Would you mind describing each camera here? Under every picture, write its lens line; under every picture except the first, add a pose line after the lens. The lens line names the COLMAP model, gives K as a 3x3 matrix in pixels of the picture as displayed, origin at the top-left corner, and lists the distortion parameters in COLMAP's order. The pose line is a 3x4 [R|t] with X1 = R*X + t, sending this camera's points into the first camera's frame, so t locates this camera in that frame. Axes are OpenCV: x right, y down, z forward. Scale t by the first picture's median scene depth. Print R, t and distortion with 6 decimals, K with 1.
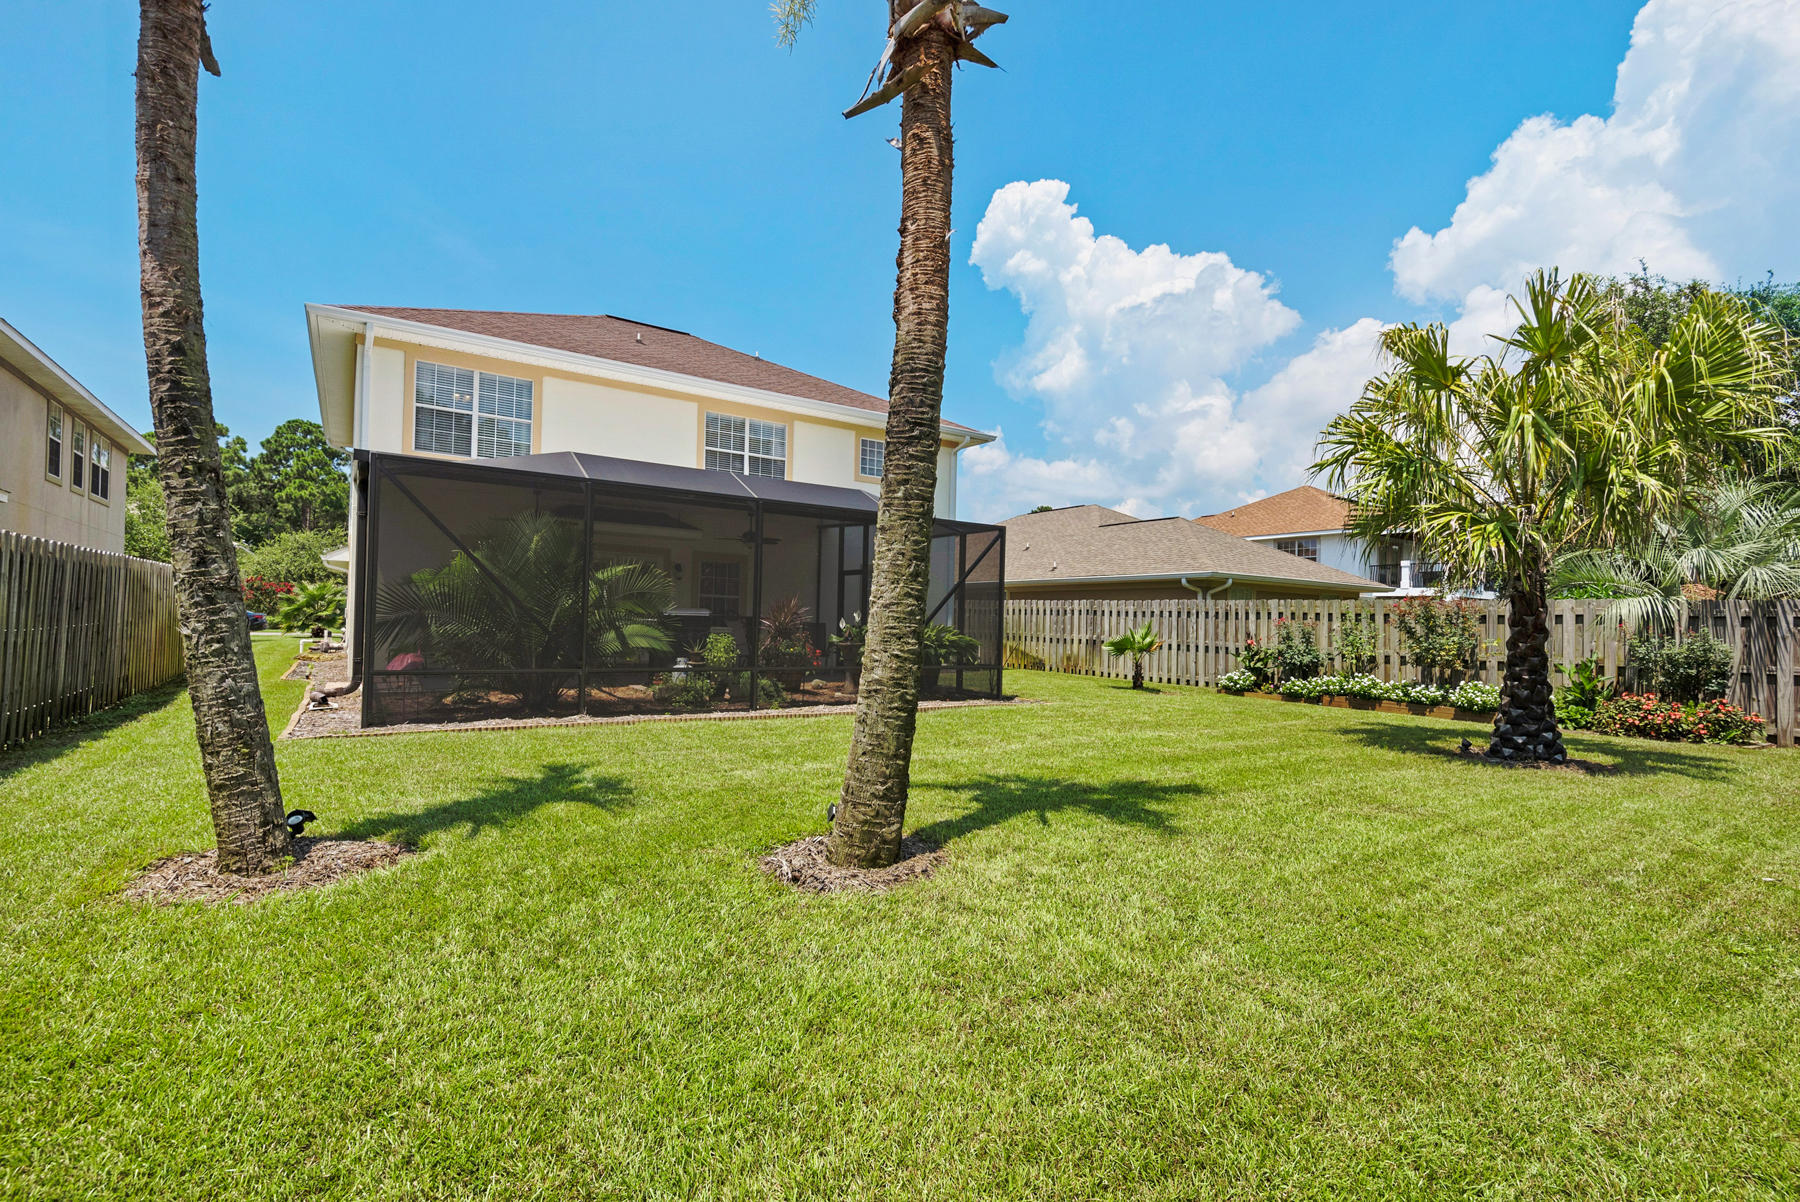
lens RADIAL K [[813.6, 0, 900.8], [0, 813.6, 597.4], [0, 0, 1]] dist [0.000988, -0.003748]
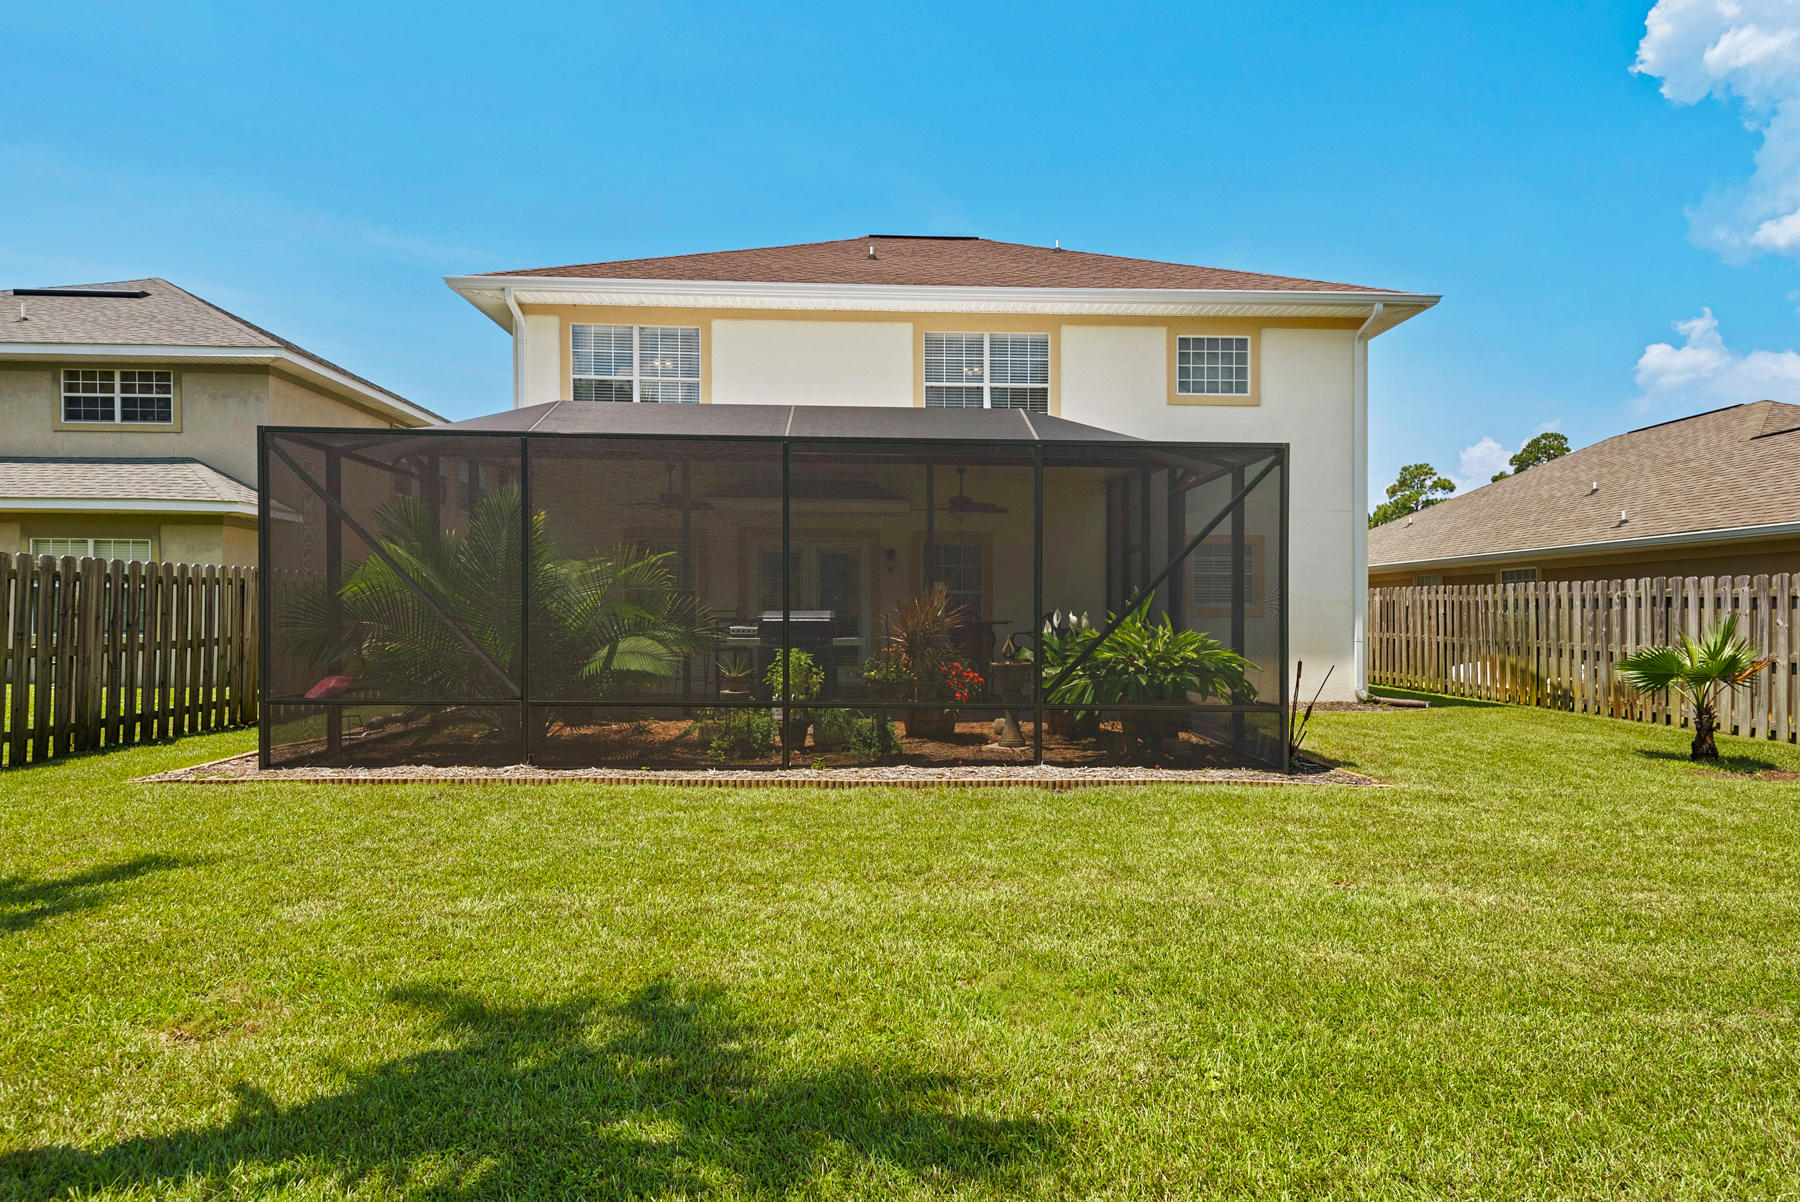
lens RADIAL K [[1015.5, 0, 900.4], [0, 1015.5, 603.0], [0, 0, 1]] dist [0.016459, 0.000721]
pose [[0.849812, -0.025600, -0.526463, 0.218013], [0.029061, 0.999576, -0.001696, 0.008560], [0.526284, -0.013859, 0.850196, 0.251576]]
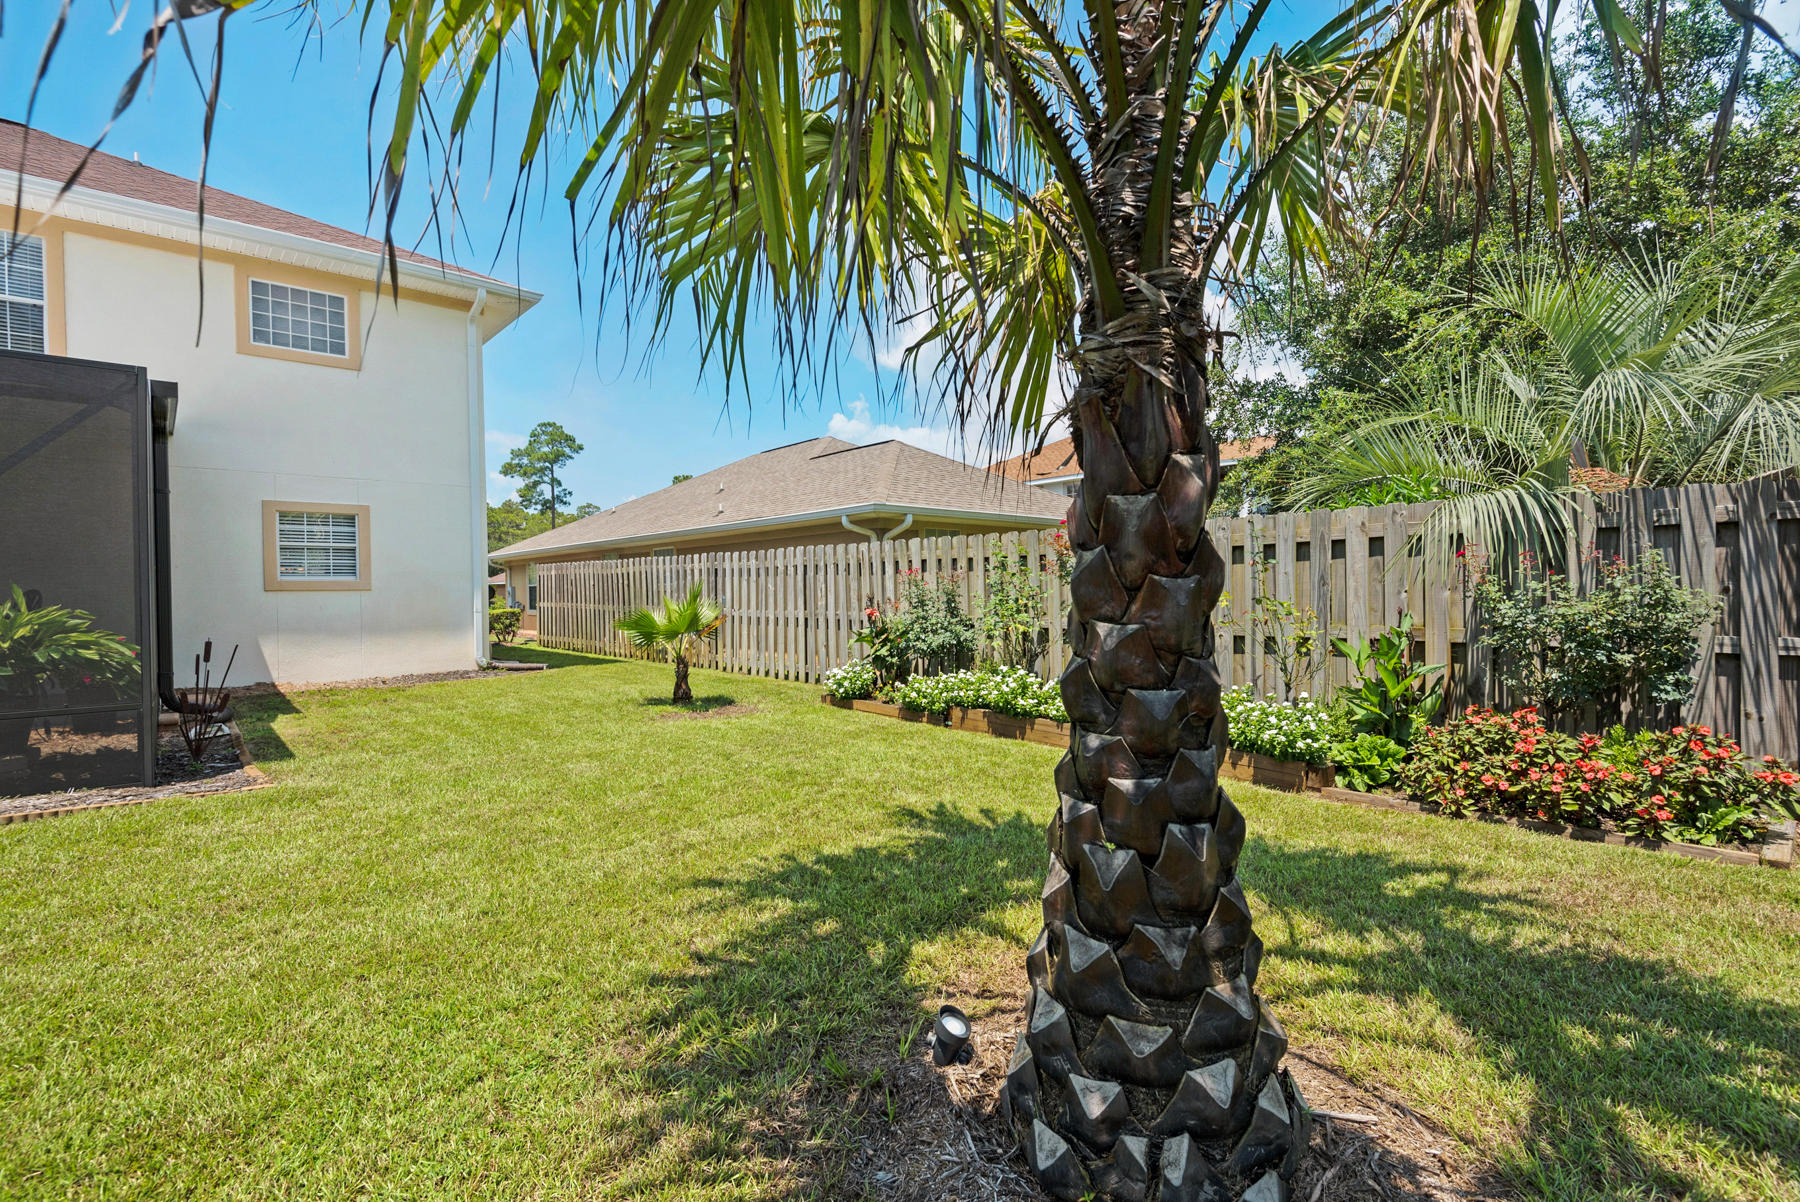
lens RADIAL K [[813.6, 0, 900.9], [0, 813.6, 591.6], [0, 0, 1]] dist [0.000988, -0.003748]
pose [[0.987106, -0.036309, 0.155895, 0.368613], [0.031423, 0.998938, 0.033693, 0.022015], [-0.156953, -0.028359, 0.987199, 0.435308]]
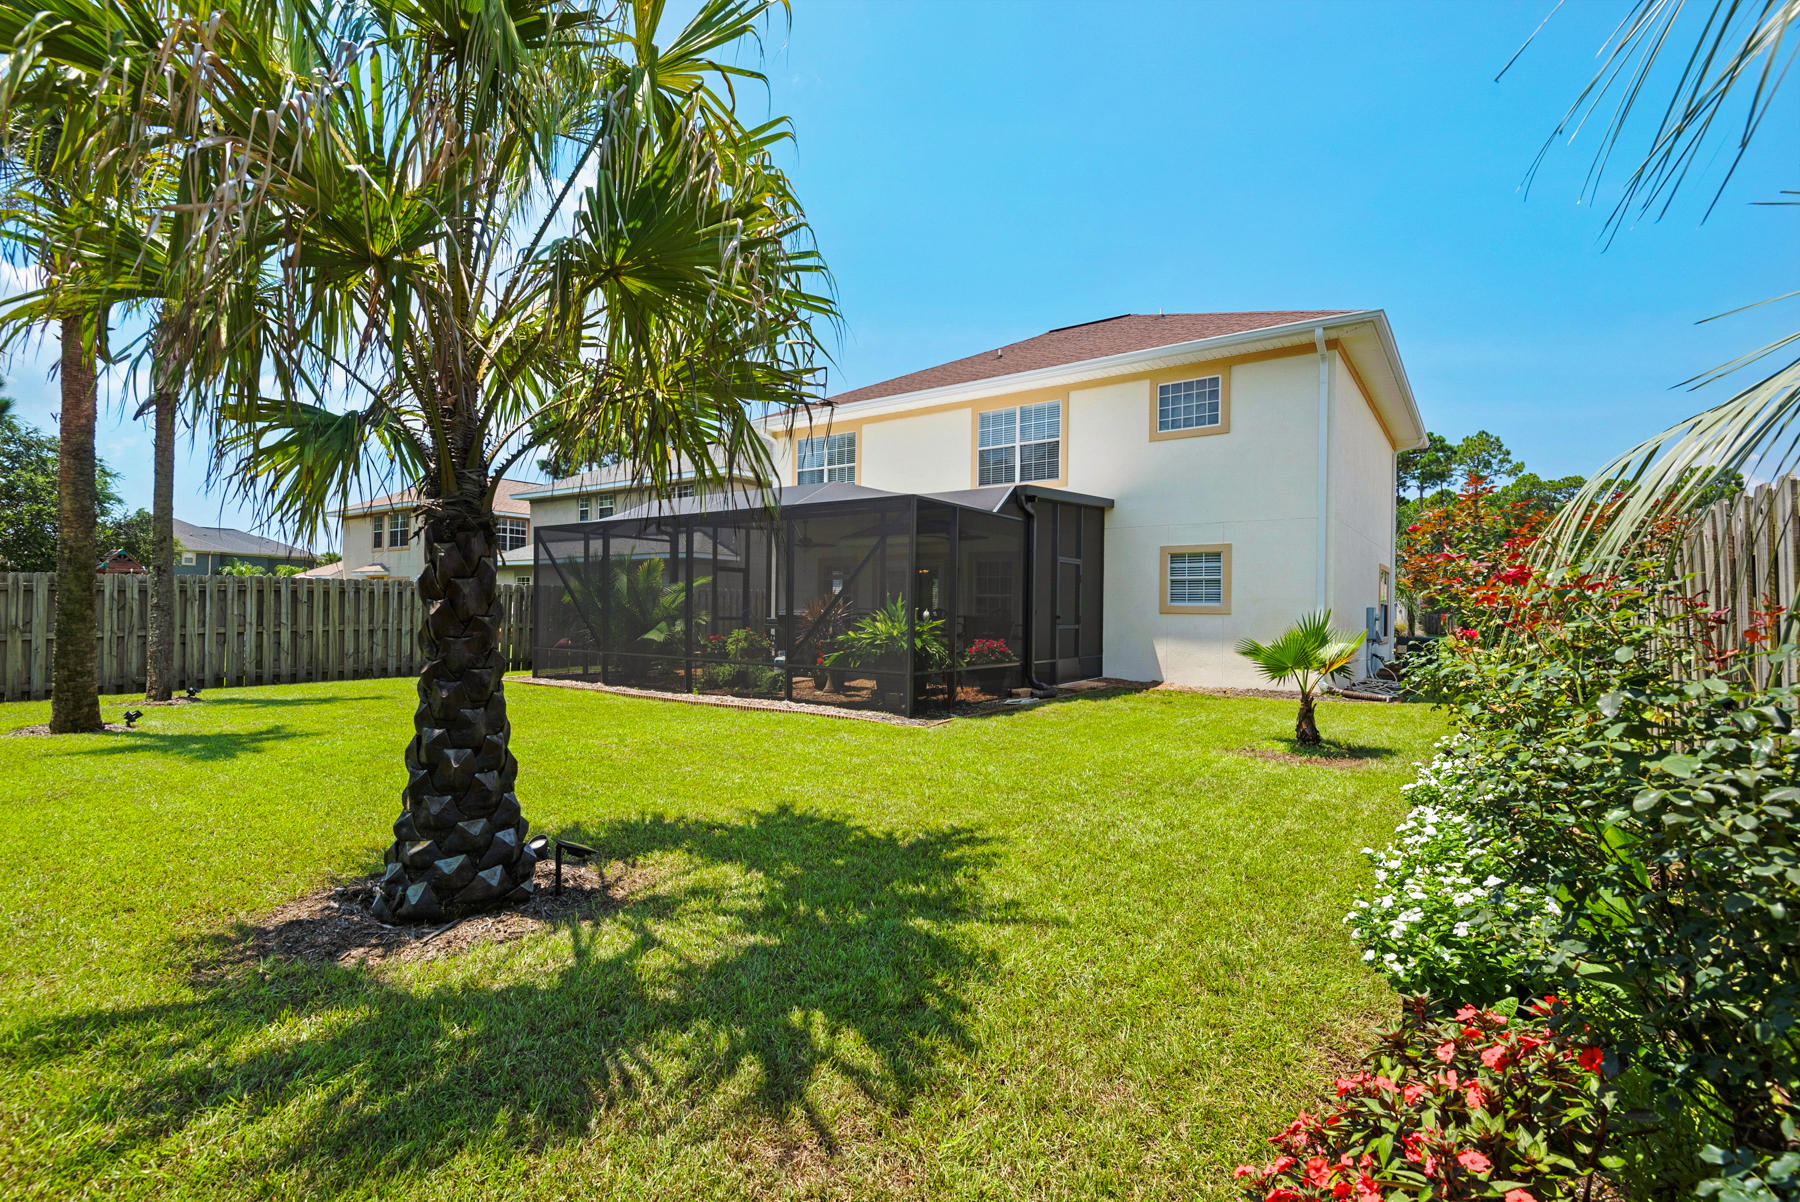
lens RADIAL K [[813.6, 0, 897.1], [0, 813.6, 603.9], [0, 0, 1]] dist [0.000988, -0.003748]
pose [[0.356356, -0.029838, -0.933874, 0.706279], [0.026737, 0.999406, -0.021730, 0.028648], [0.933968, -0.017226, 0.356942, 0.585603]]
